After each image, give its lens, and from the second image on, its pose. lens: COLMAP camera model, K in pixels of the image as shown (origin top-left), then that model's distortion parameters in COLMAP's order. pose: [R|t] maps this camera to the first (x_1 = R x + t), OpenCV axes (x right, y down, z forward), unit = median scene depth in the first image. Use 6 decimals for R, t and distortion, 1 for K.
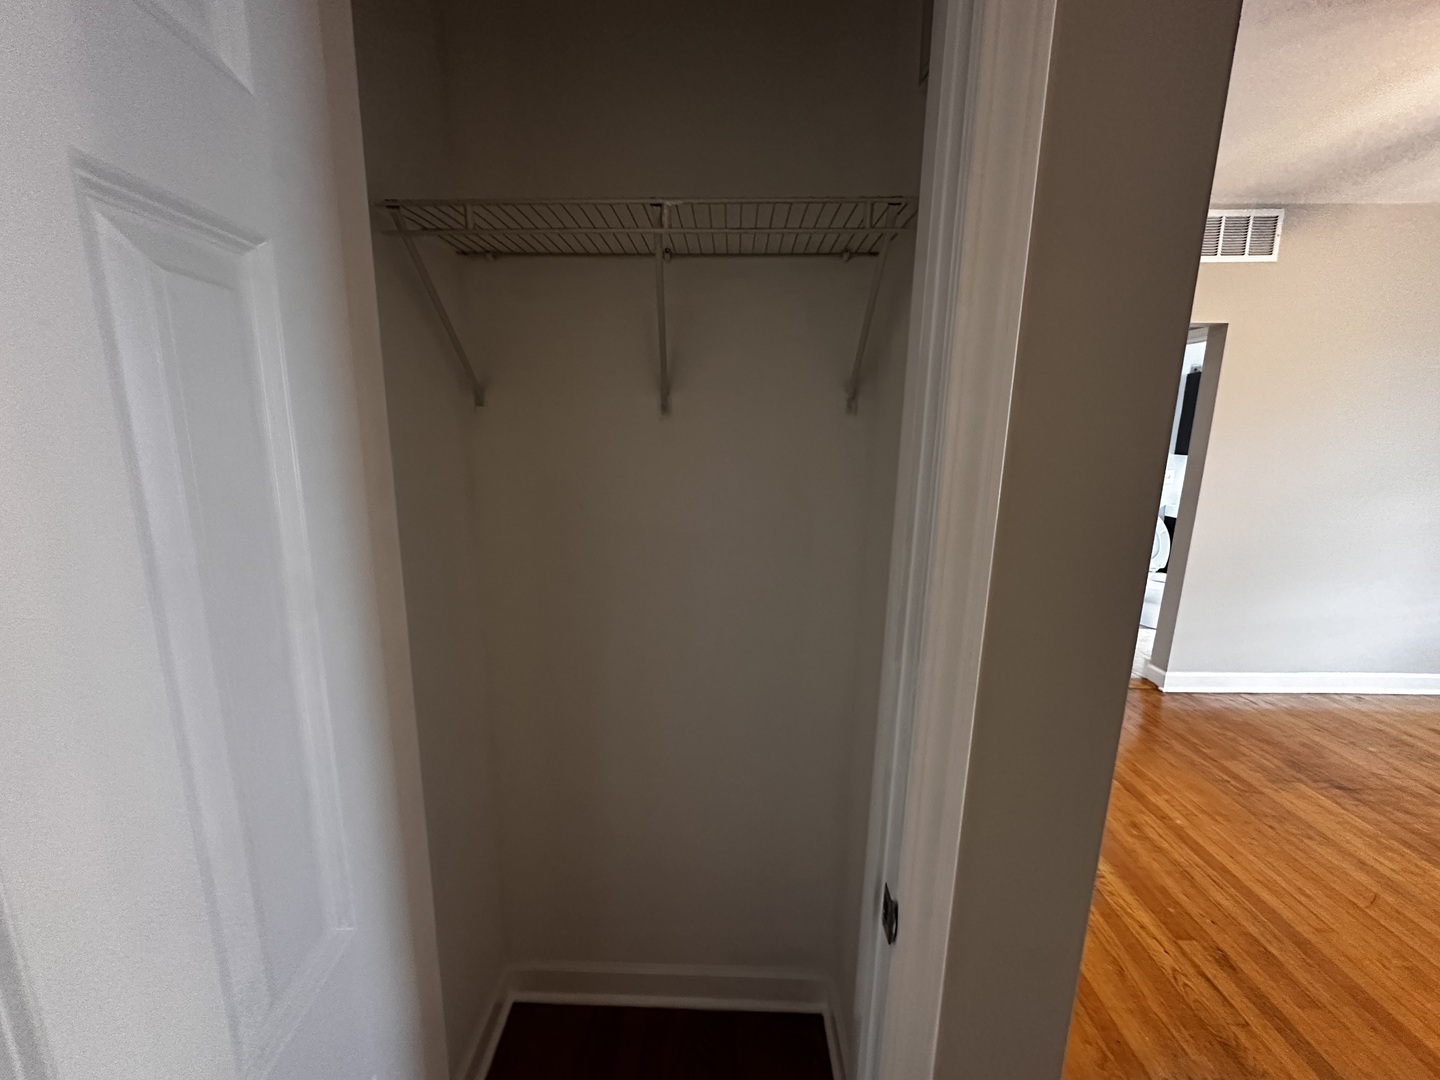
lens RADIAL K [[571.9, 0, 718.7], [0, 571.9, 538.5], [0, 0, 1]] dist [-0.000937, 0.000097]
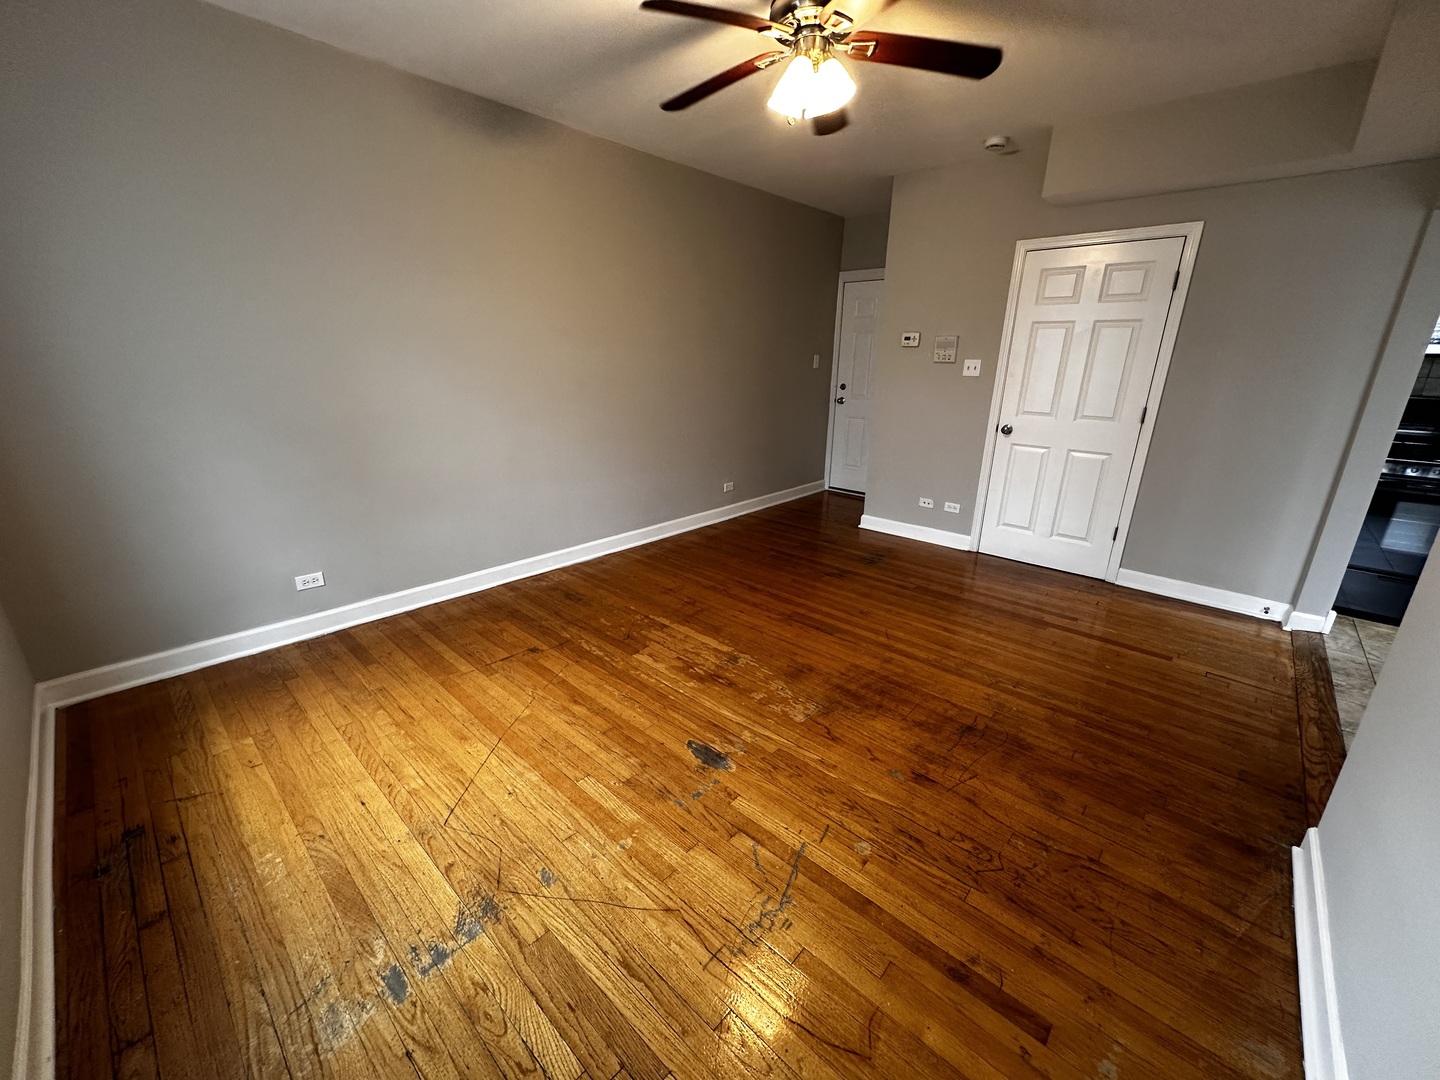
lens RADIAL K [[571.9, 0, 718.7], [0, 571.9, 538.5], [0, 0, 1]] dist [-0.000937, 0.000097]
pose [[-0.652758, 0.214406, -0.726592, 1.674788], [-0.165489, 0.895593, 0.412948, -0.129866], [0.739270, 0.389799, -0.549124, 0.929703]]
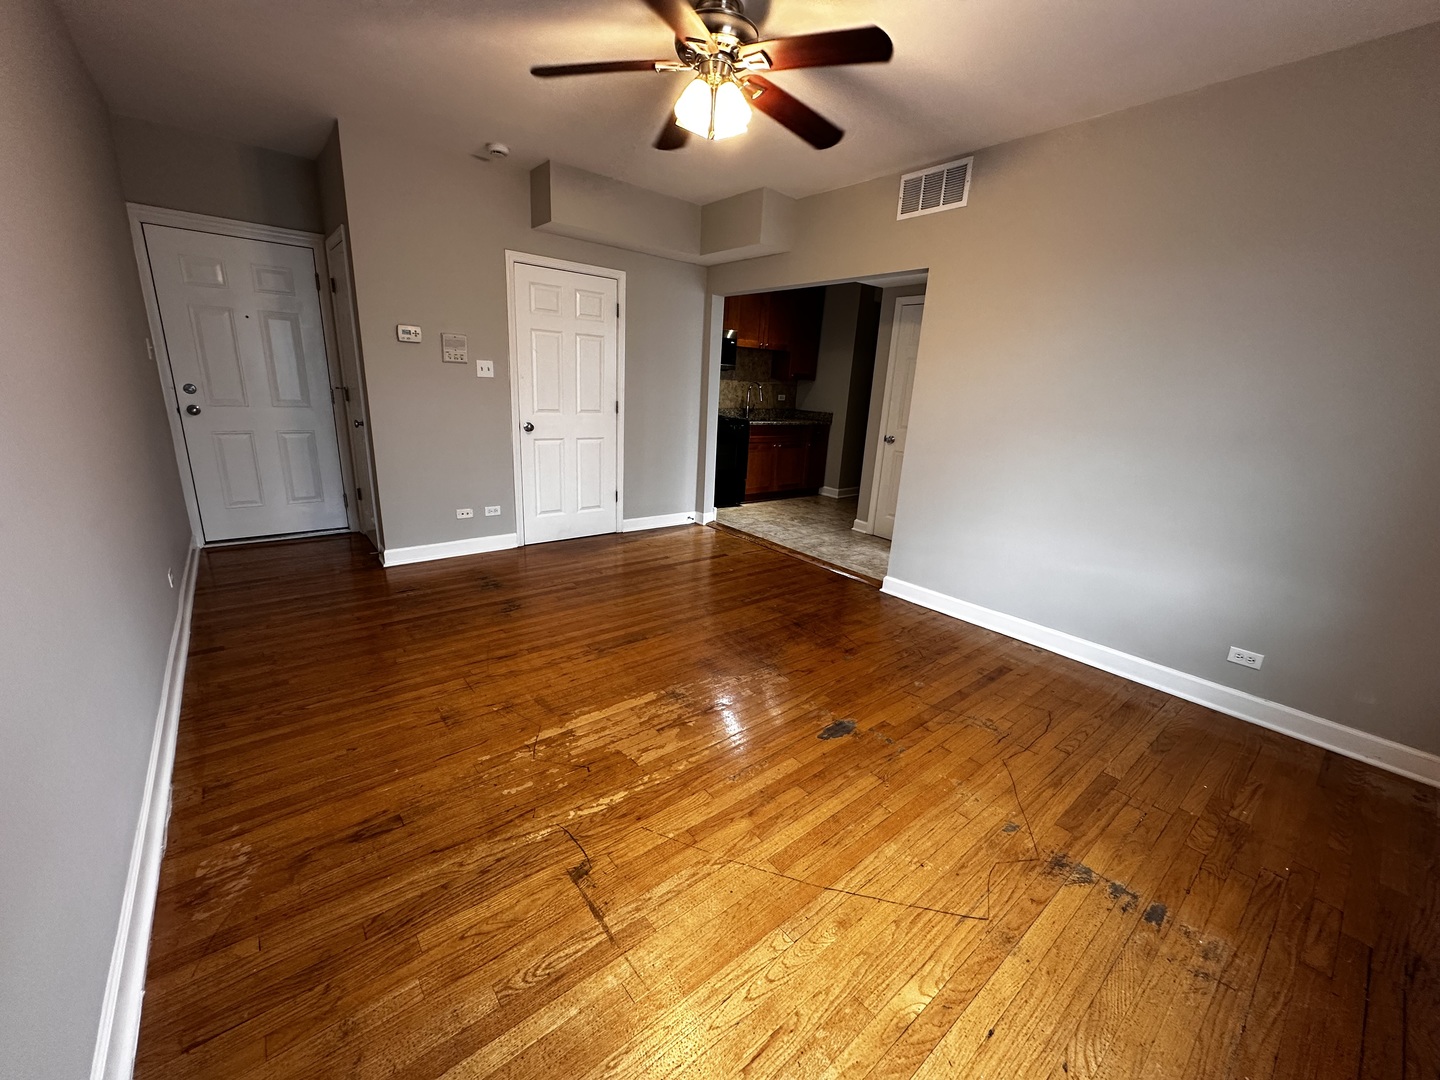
lens RADIAL K [[571.9, 0, 718.7], [0, 571.9, 538.5], [0, 0, 1]] dist [-0.000937, 0.000097]
pose [[0.653950, 0.227230, -0.721606, 1.626235], [-0.191186, 0.972505, 0.132975, 0.080777], [0.731982, 0.051002, 0.679413, -0.058527]]
